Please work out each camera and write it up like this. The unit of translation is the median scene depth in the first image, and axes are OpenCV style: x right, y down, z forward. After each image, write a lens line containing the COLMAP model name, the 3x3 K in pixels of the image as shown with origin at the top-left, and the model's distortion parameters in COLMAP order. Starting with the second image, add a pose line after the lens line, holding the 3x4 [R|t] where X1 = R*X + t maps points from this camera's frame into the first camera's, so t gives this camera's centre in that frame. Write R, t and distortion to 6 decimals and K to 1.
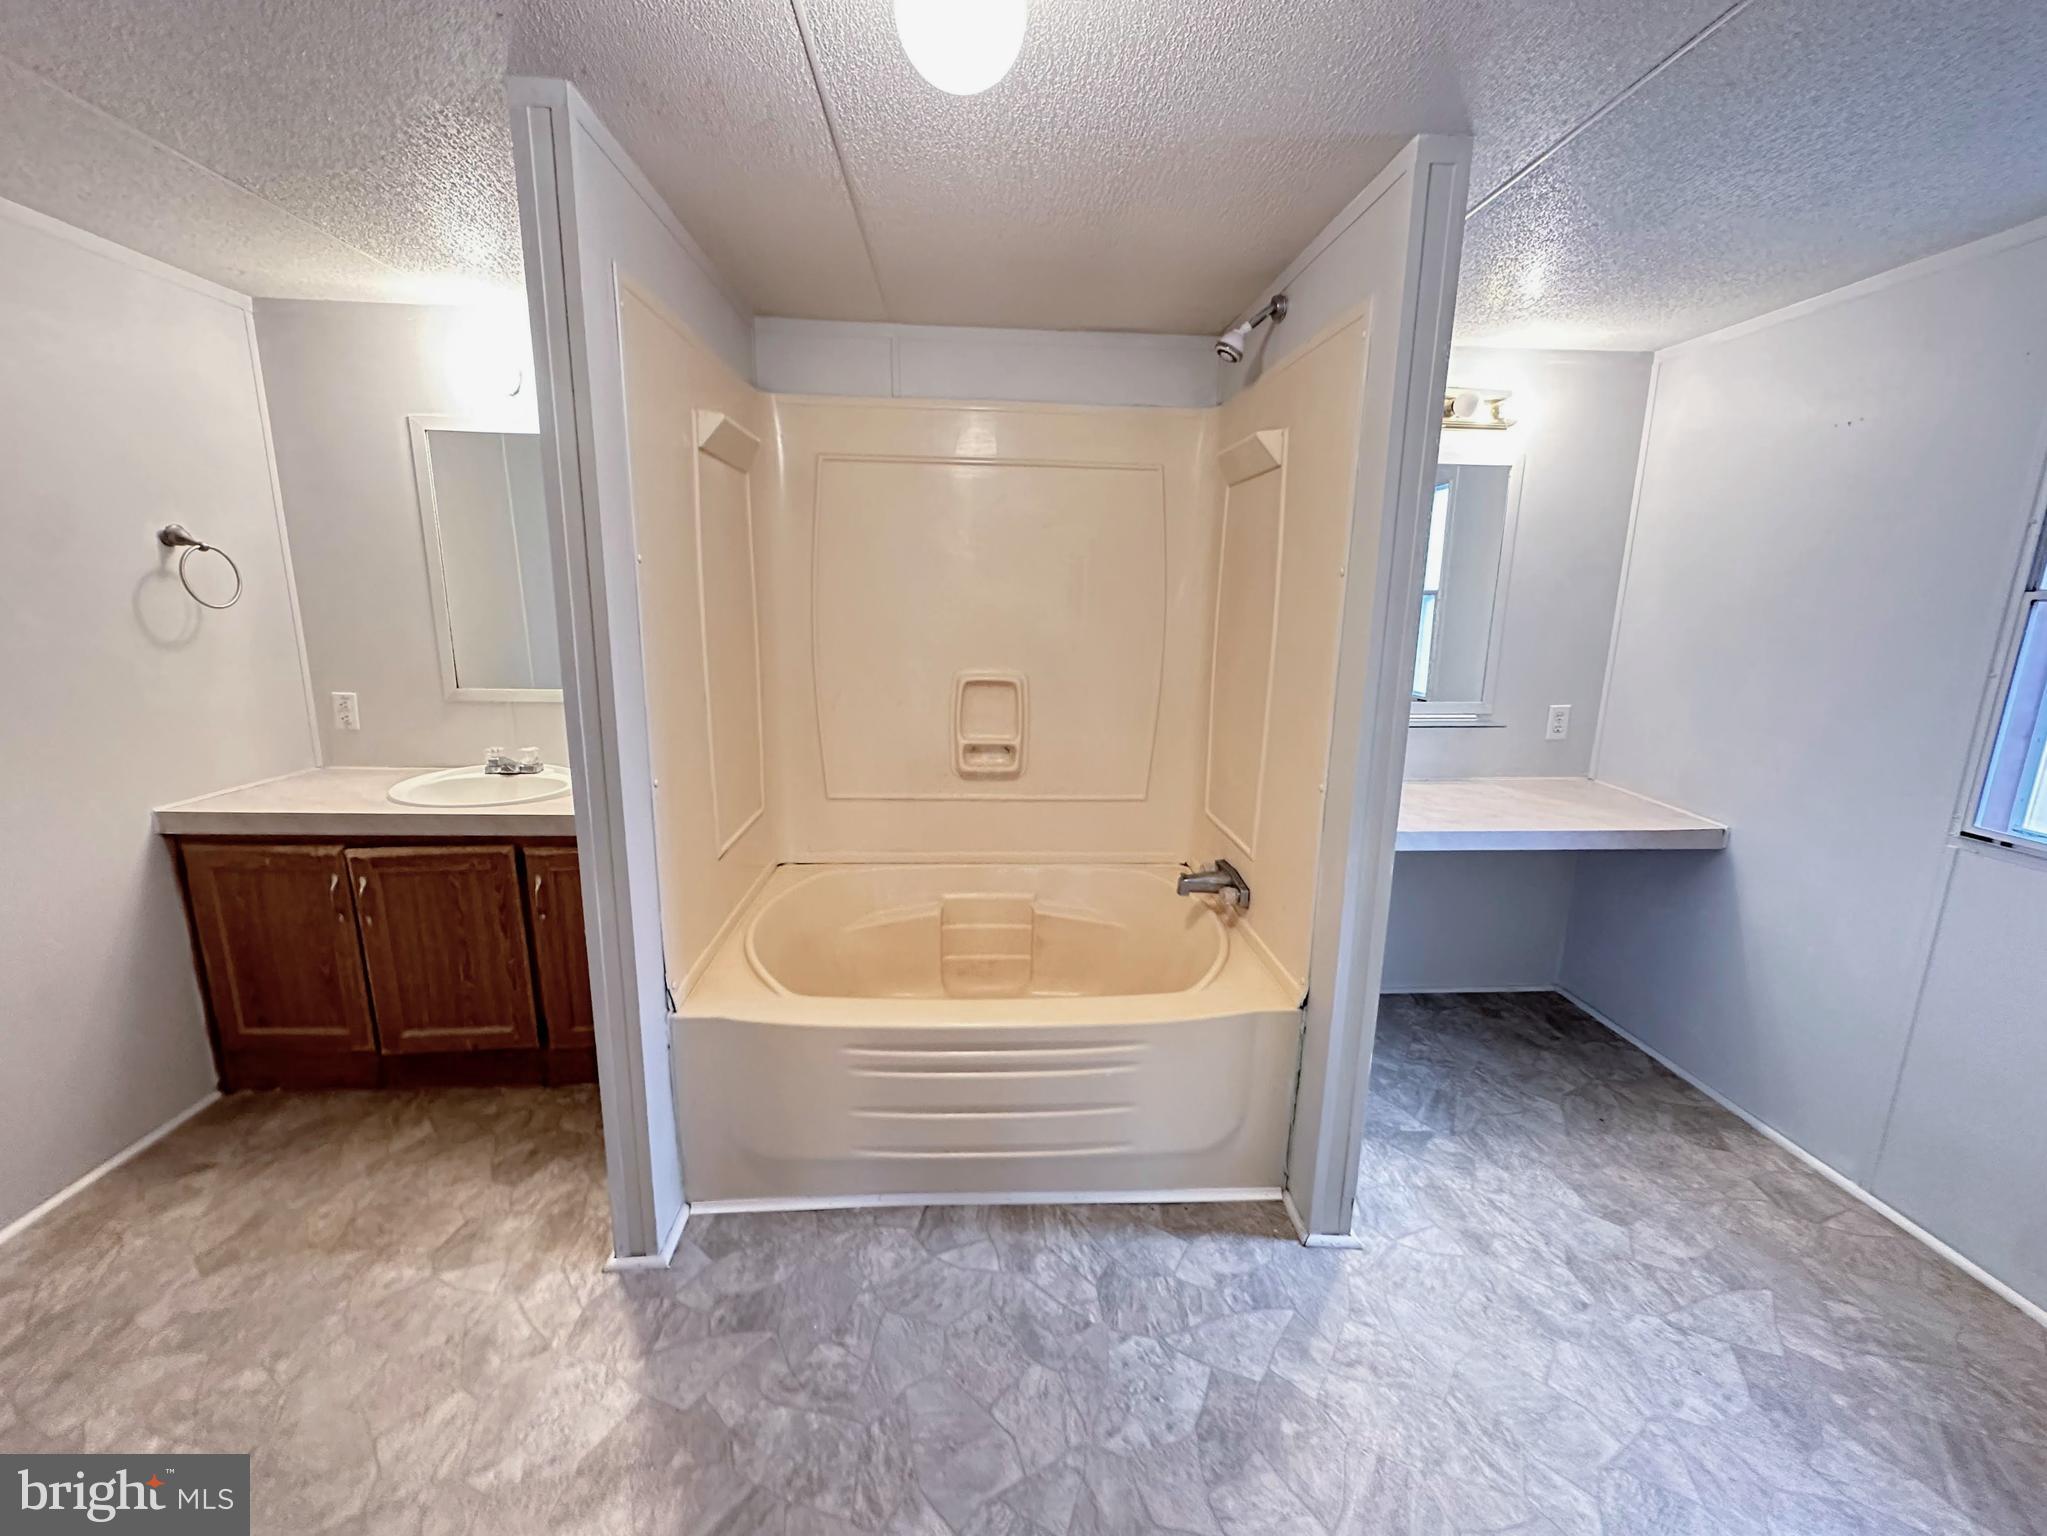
lens RADIAL K [[841.7, 0, 1023.5], [0, 841.7, 768.0], [0, 0, 1]] dist [0.000030, 0.000002]
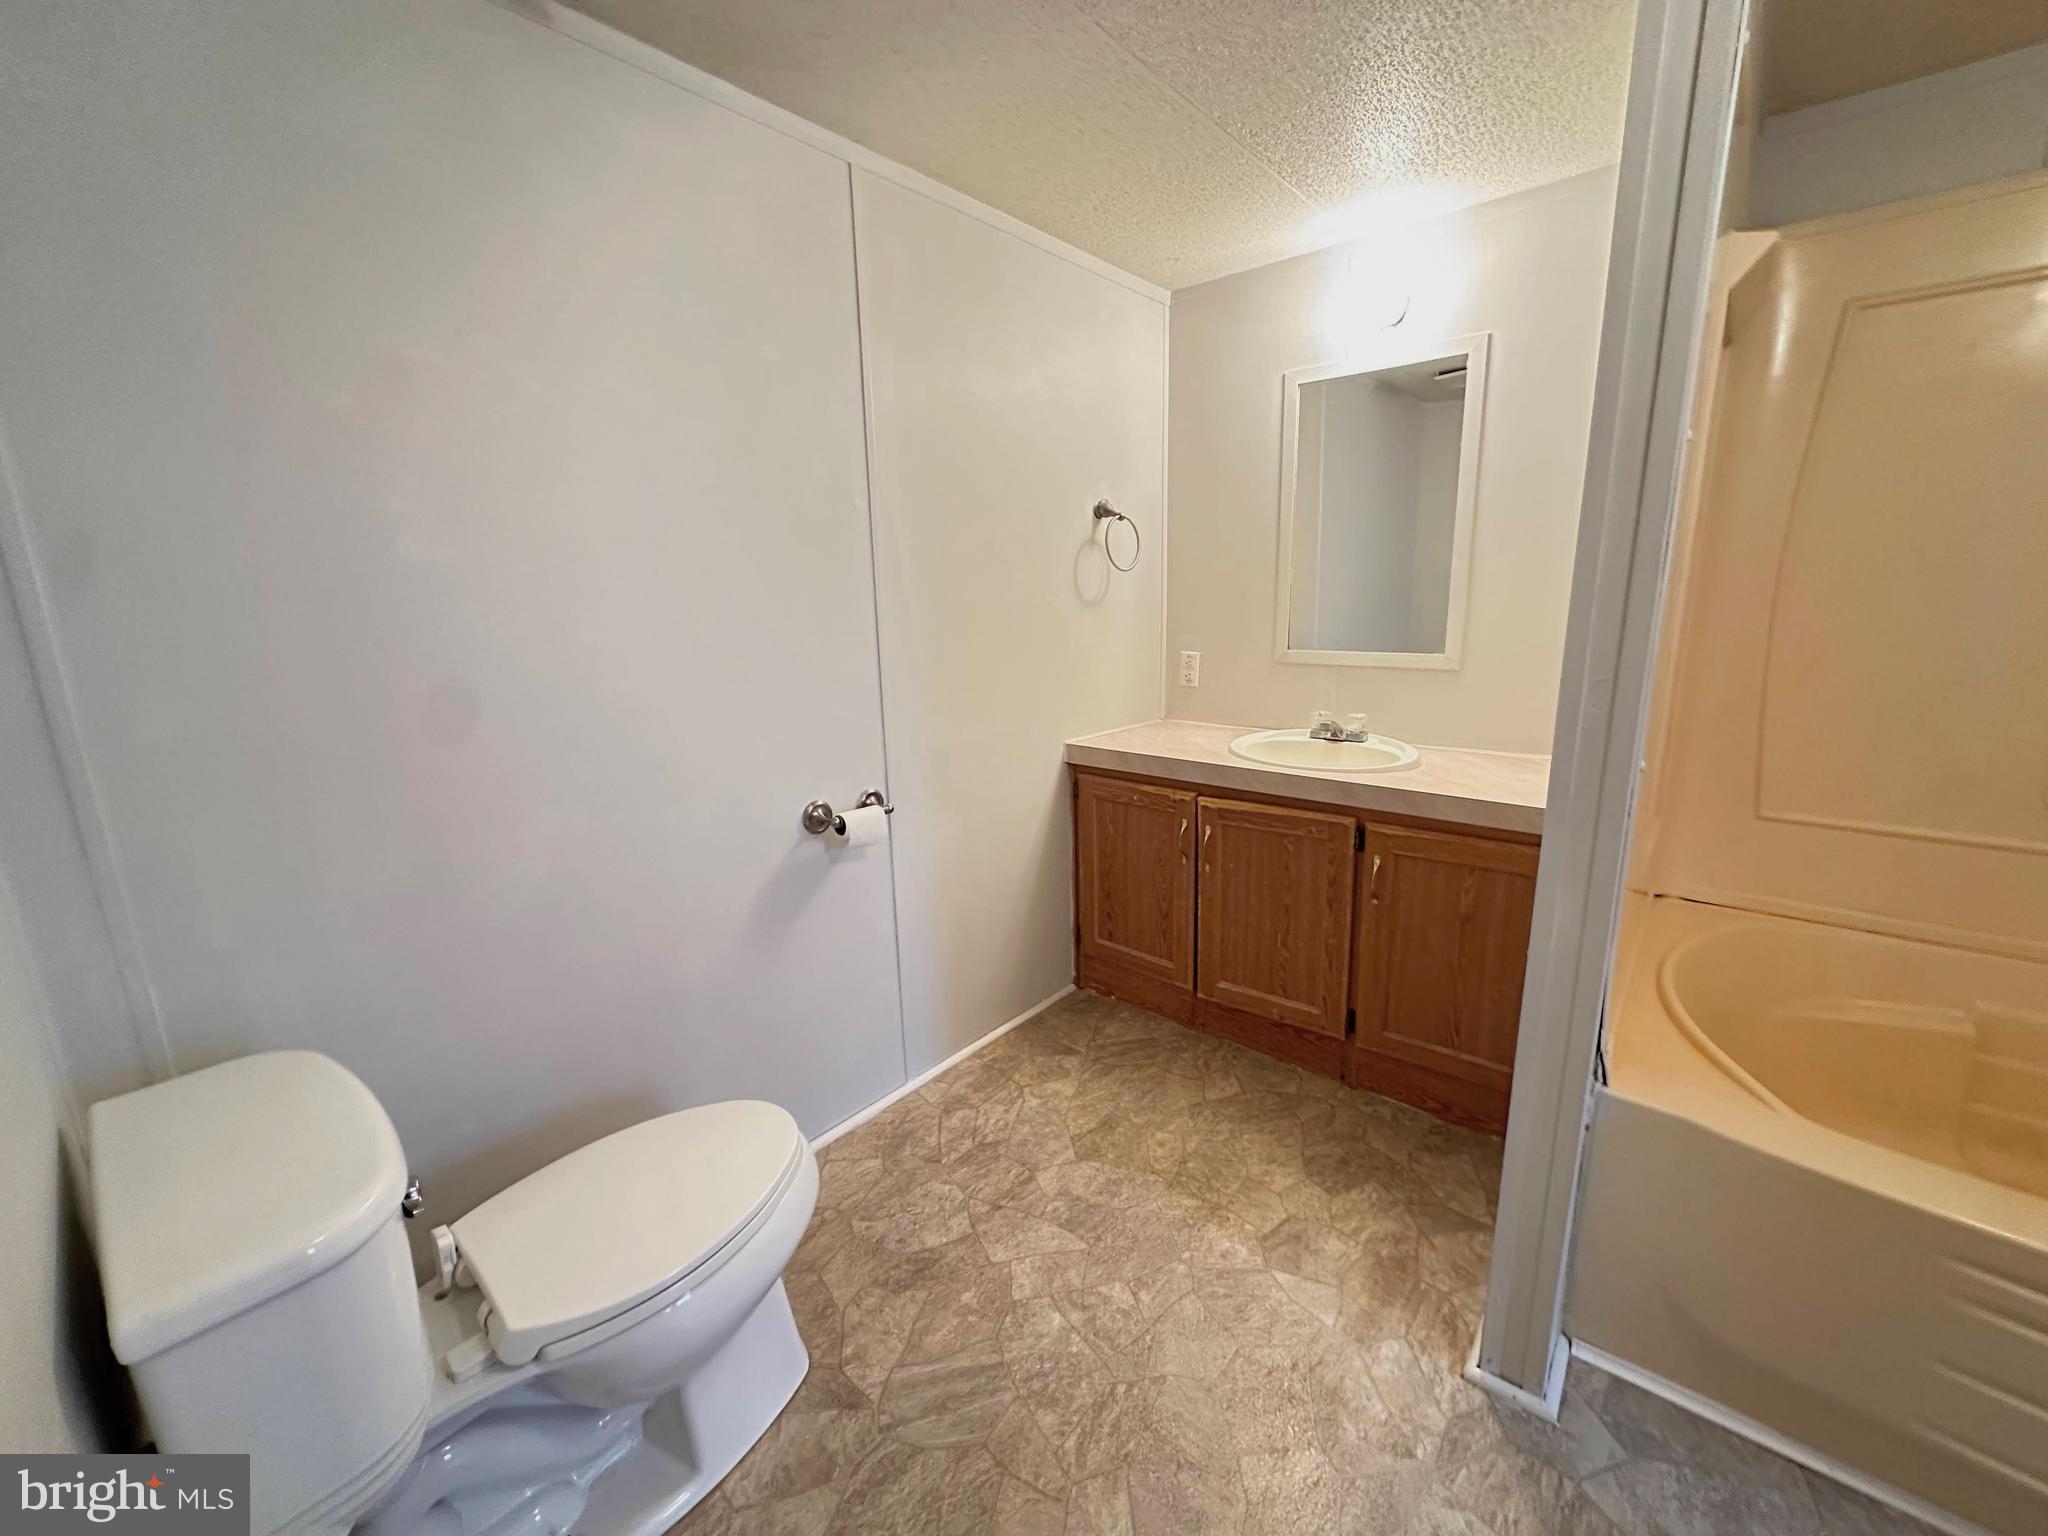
lens RADIAL K [[815.7, 0, 1024.0], [0, 815.7, 768.0], [0, 0, 1]] dist [0.001290, 0.000451]
pose [[0.716040, 0.113537, -0.688764, -0.272474], [-0.104913, 0.992981, 0.054616, 0.029611], [0.690130, 0.033153, 0.722925, 0.122140]]
